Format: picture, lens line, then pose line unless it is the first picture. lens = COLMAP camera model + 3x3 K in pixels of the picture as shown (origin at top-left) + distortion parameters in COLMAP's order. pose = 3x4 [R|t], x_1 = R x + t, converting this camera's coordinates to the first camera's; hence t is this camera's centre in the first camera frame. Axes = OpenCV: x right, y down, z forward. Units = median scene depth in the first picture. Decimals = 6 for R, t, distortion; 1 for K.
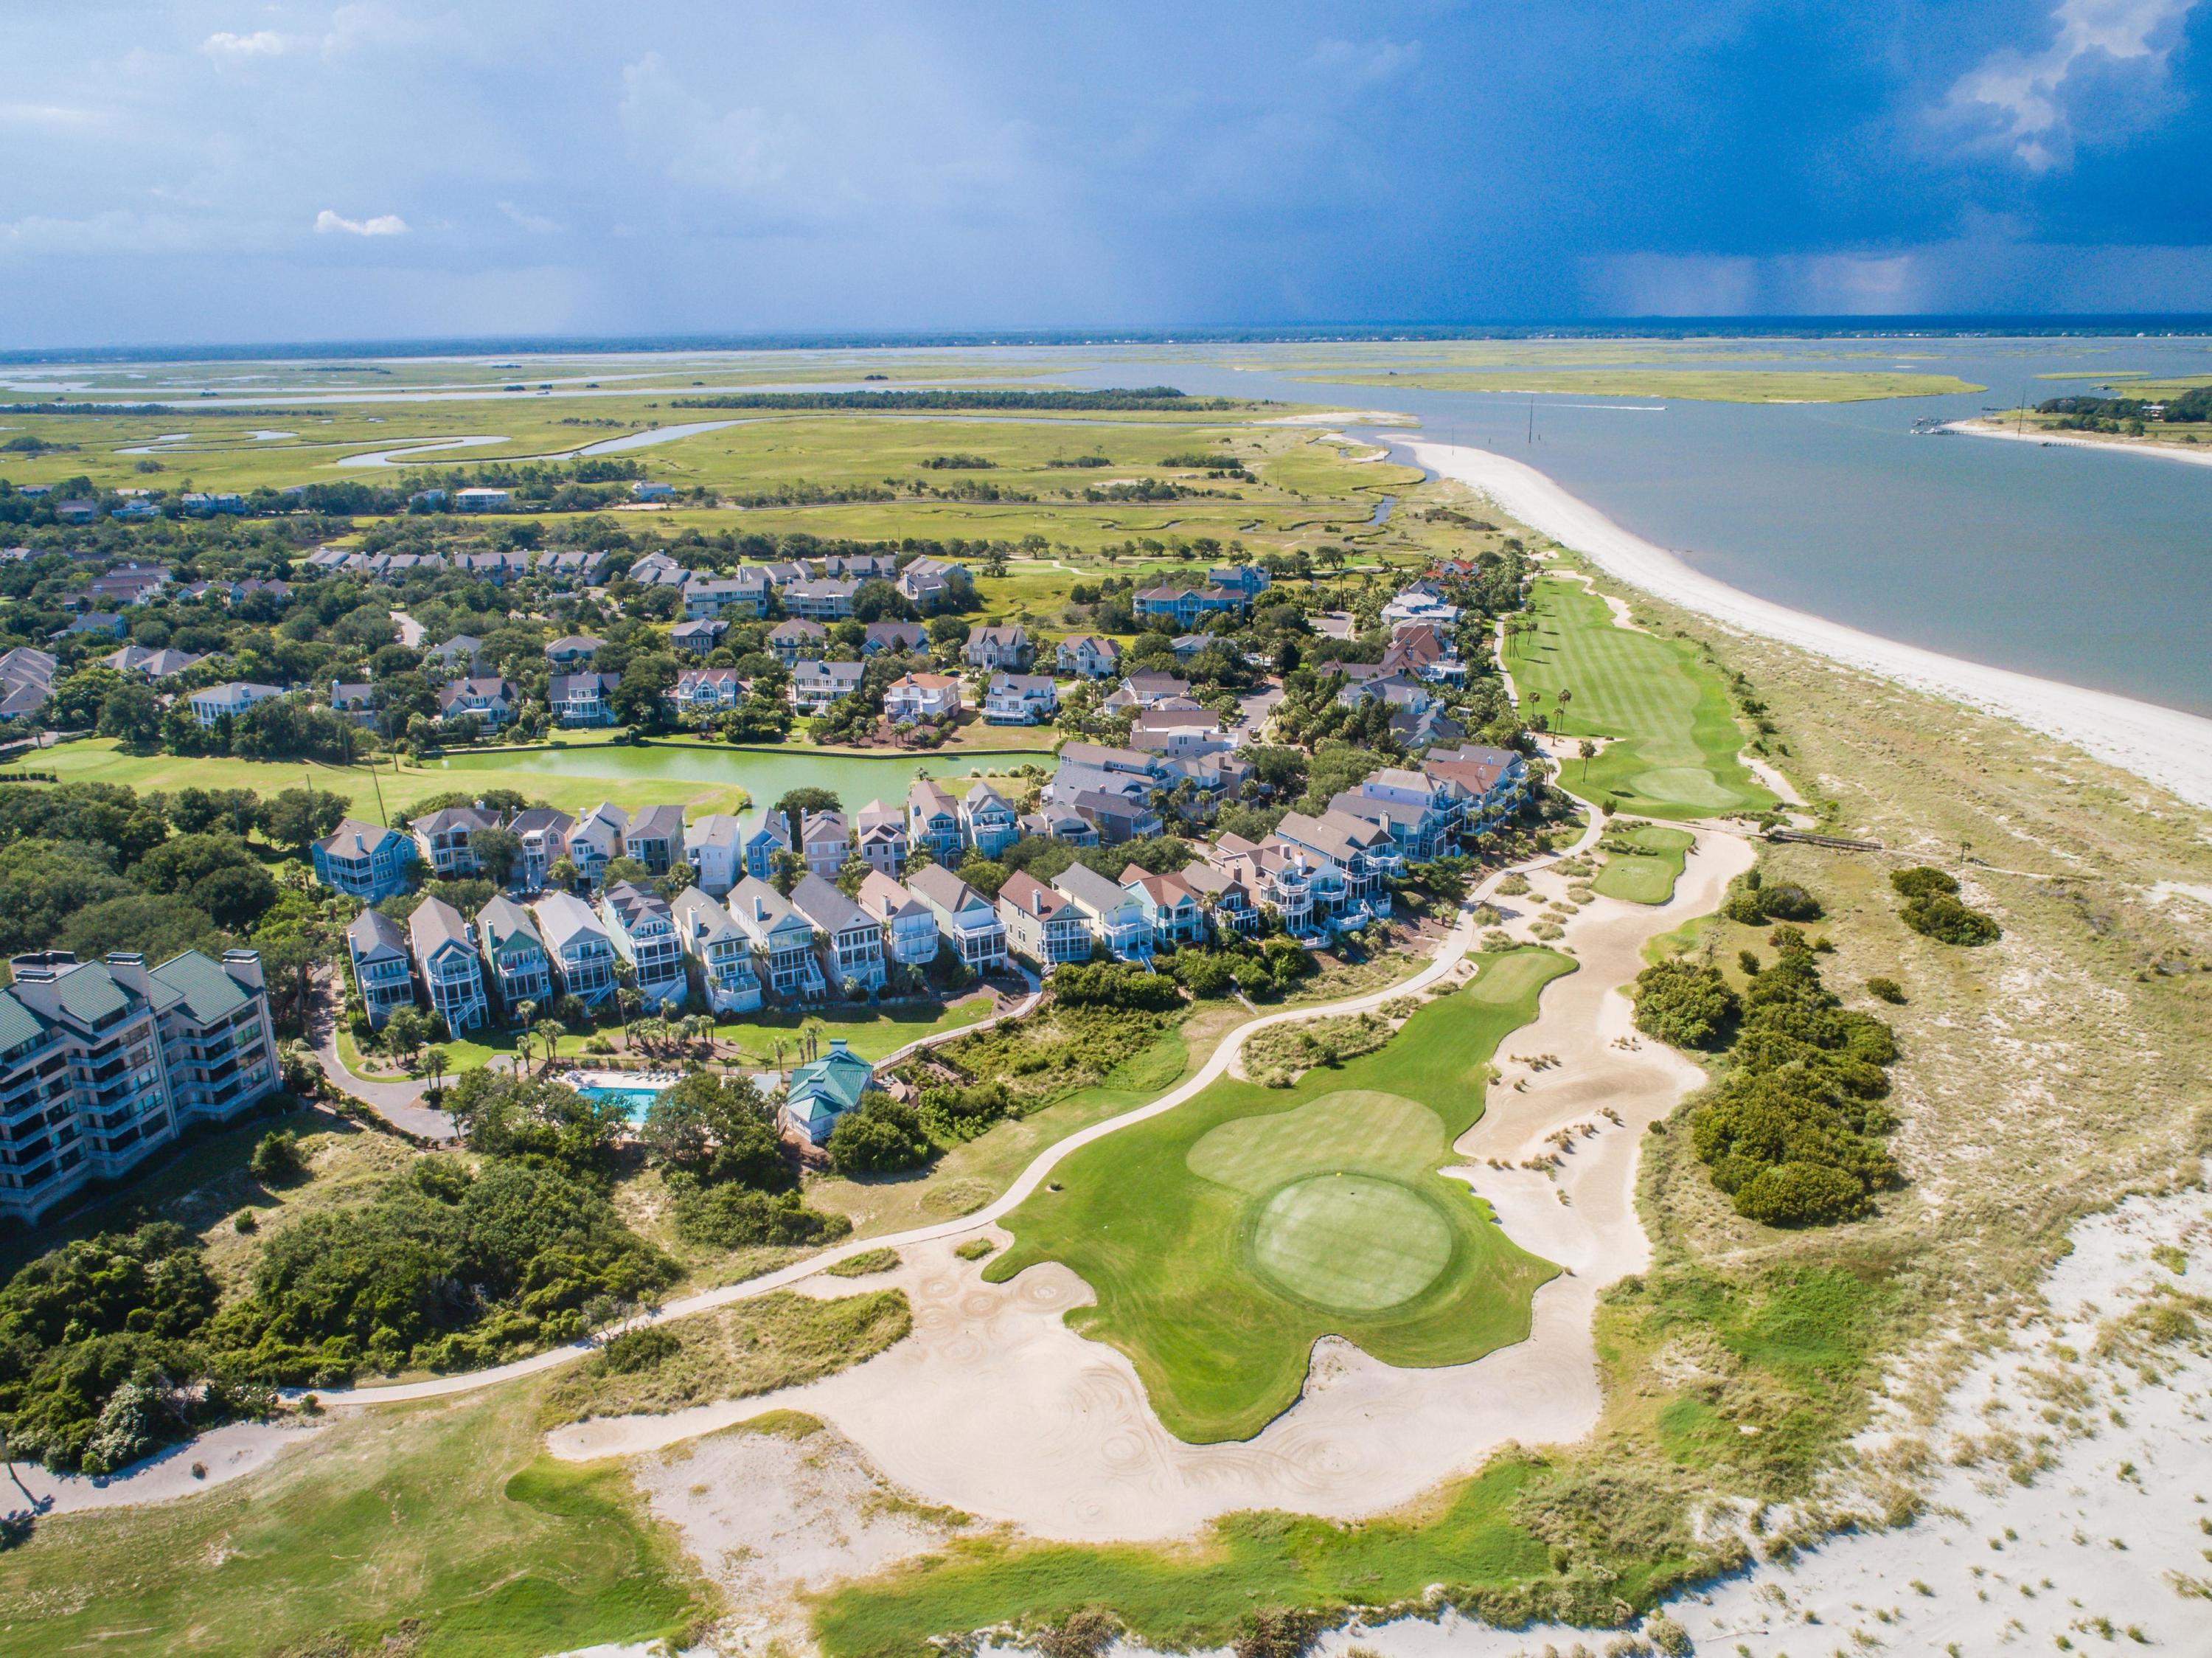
lens RADIAL K [[1669.6, 0, 1108.5], [0, 1669.6, 825.0], [0, 0, 1]] dist [-0.019890, 0.005035]
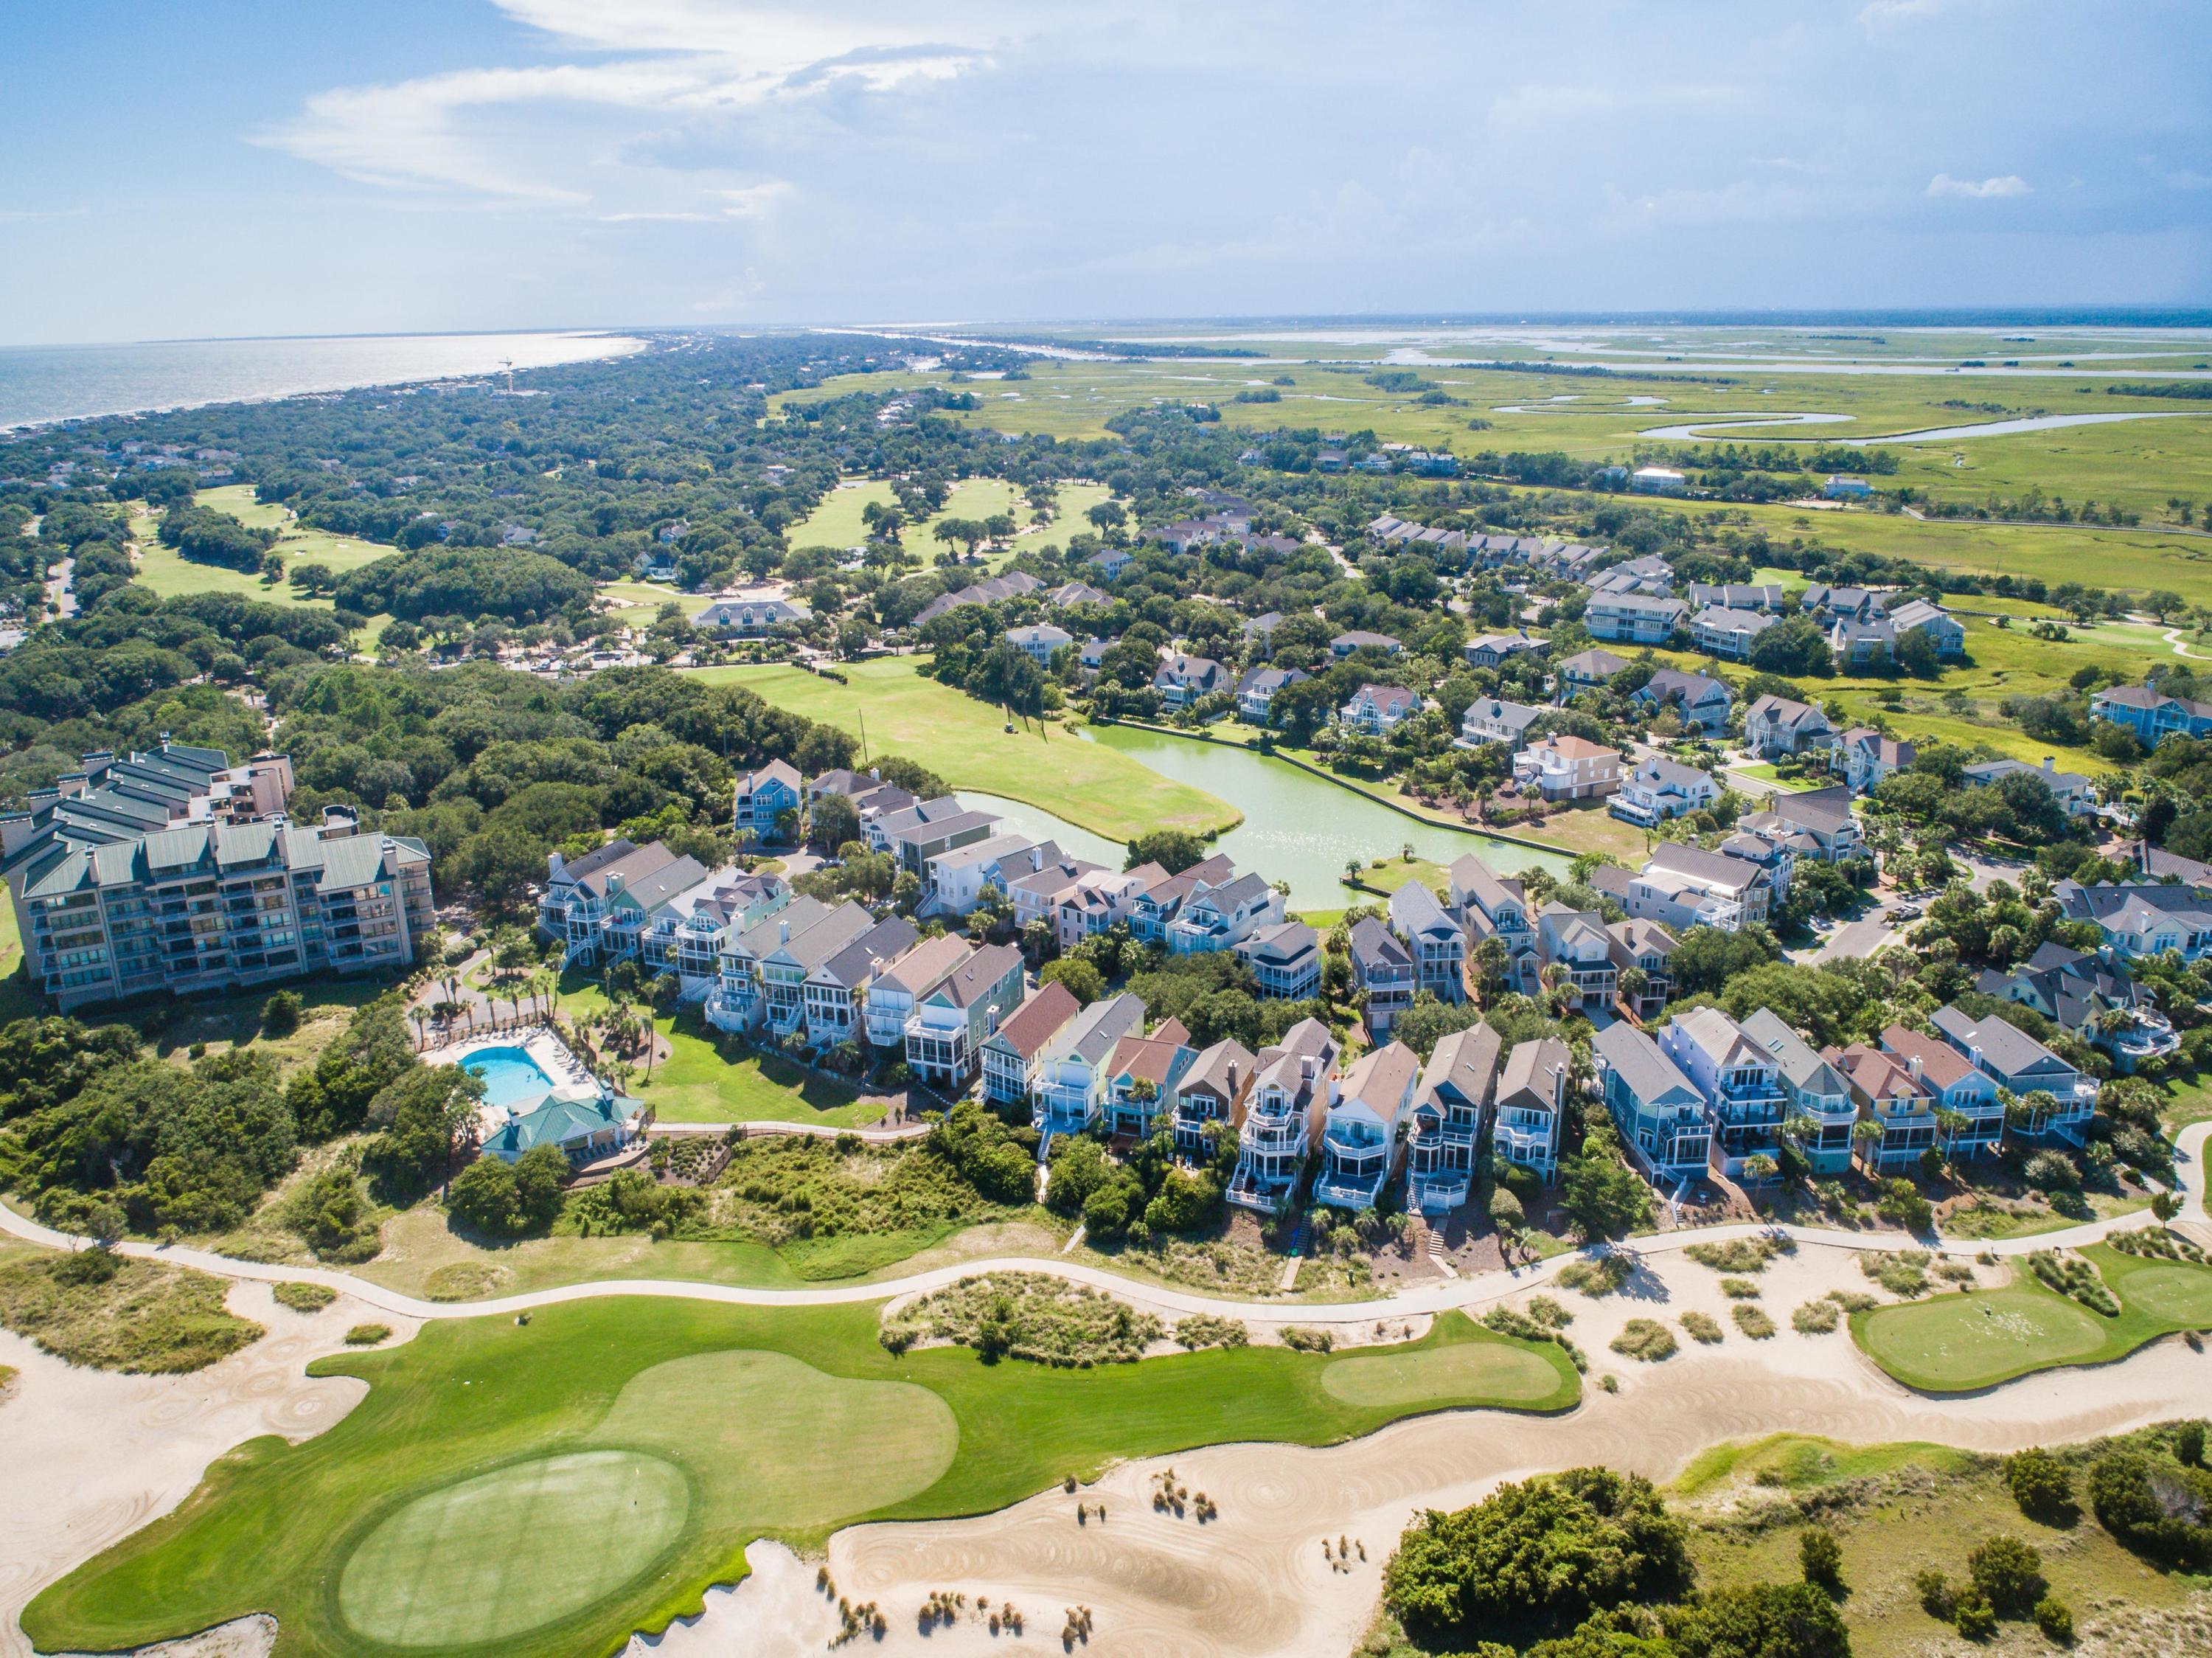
lens RADIAL K [[1621.0, 0, 1112.4], [0, 1621.0, 912.7], [0, 0, 1]] dist [-0.012799, -0.002486]
pose [[0.650948, 0.270882, -0.709147, 0.293951], [-0.216856, 0.961594, 0.168254, -0.082481], [0.727488, 0.044259, 0.684691, 0.256483]]
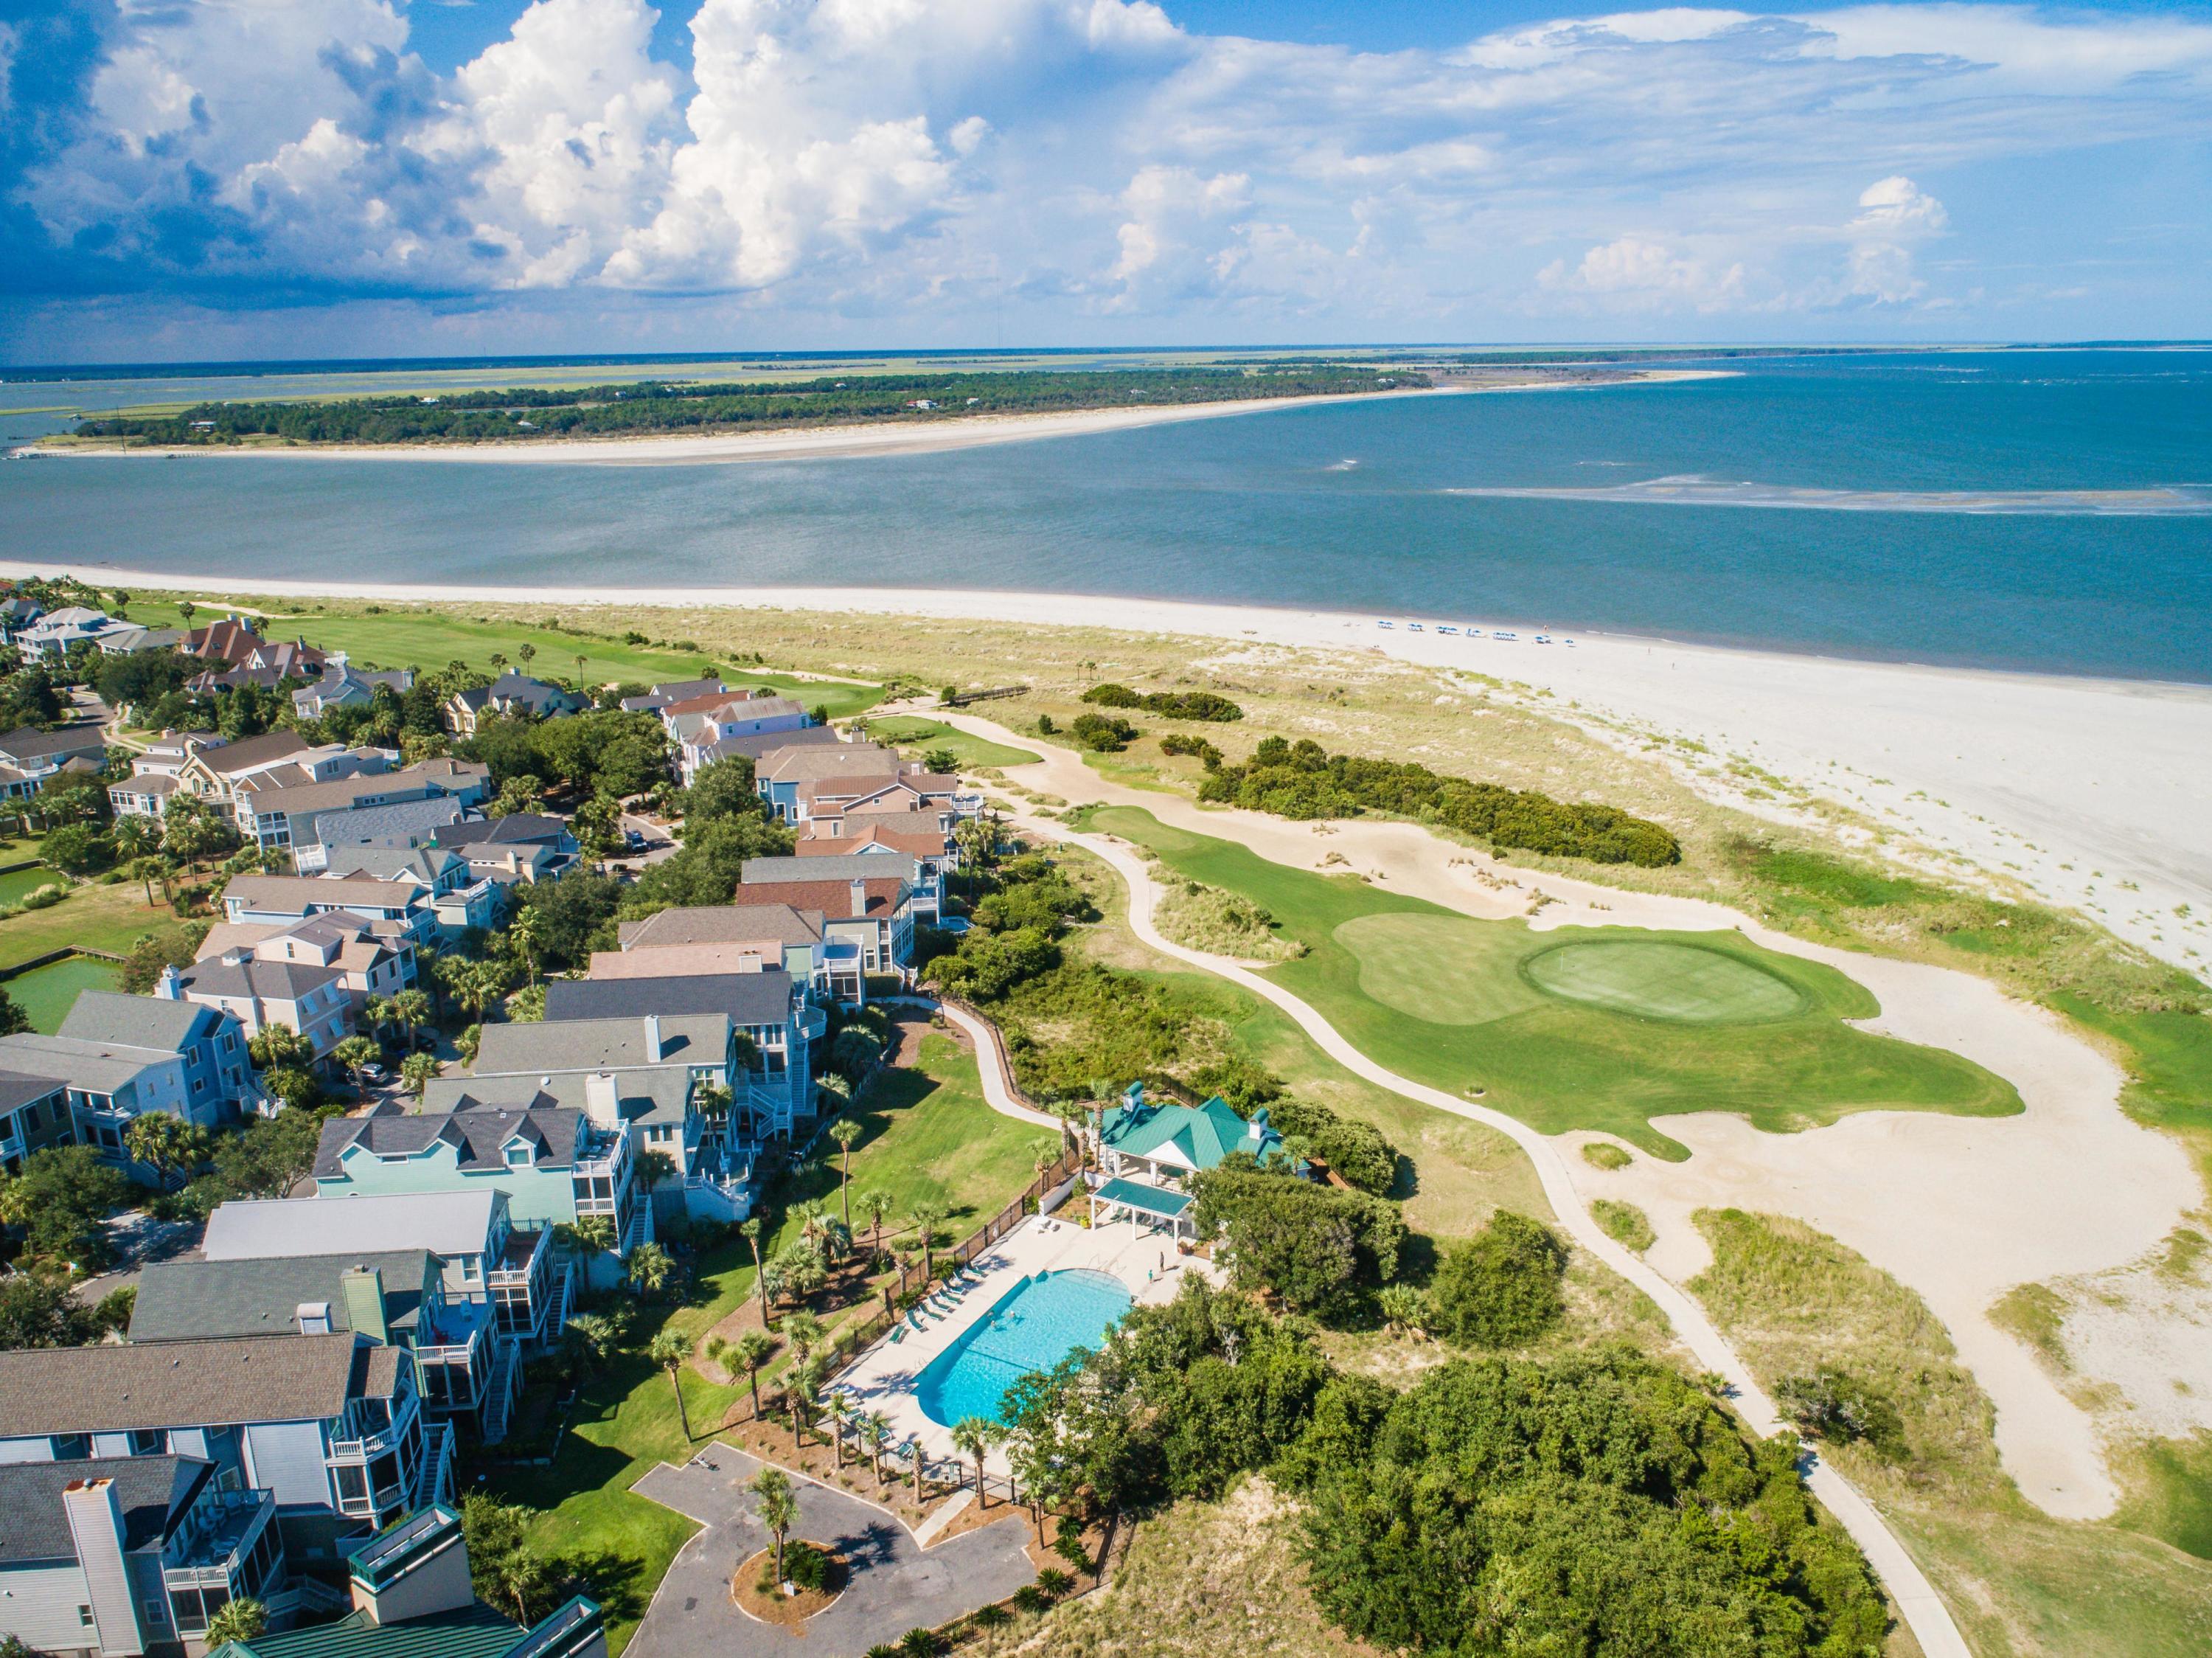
lens RADIAL K [[1669.6, 0, 1108.5], [0, 1669.6, 825.0], [0, 0, 1]] dist [-0.019890, 0.005035]
pose [[0.405457, -0.251328, 0.878885, -0.315400], [0.278286, 0.949761, 0.143214, -0.027553], [-0.870724, 0.186514, 0.455029, 0.311688]]
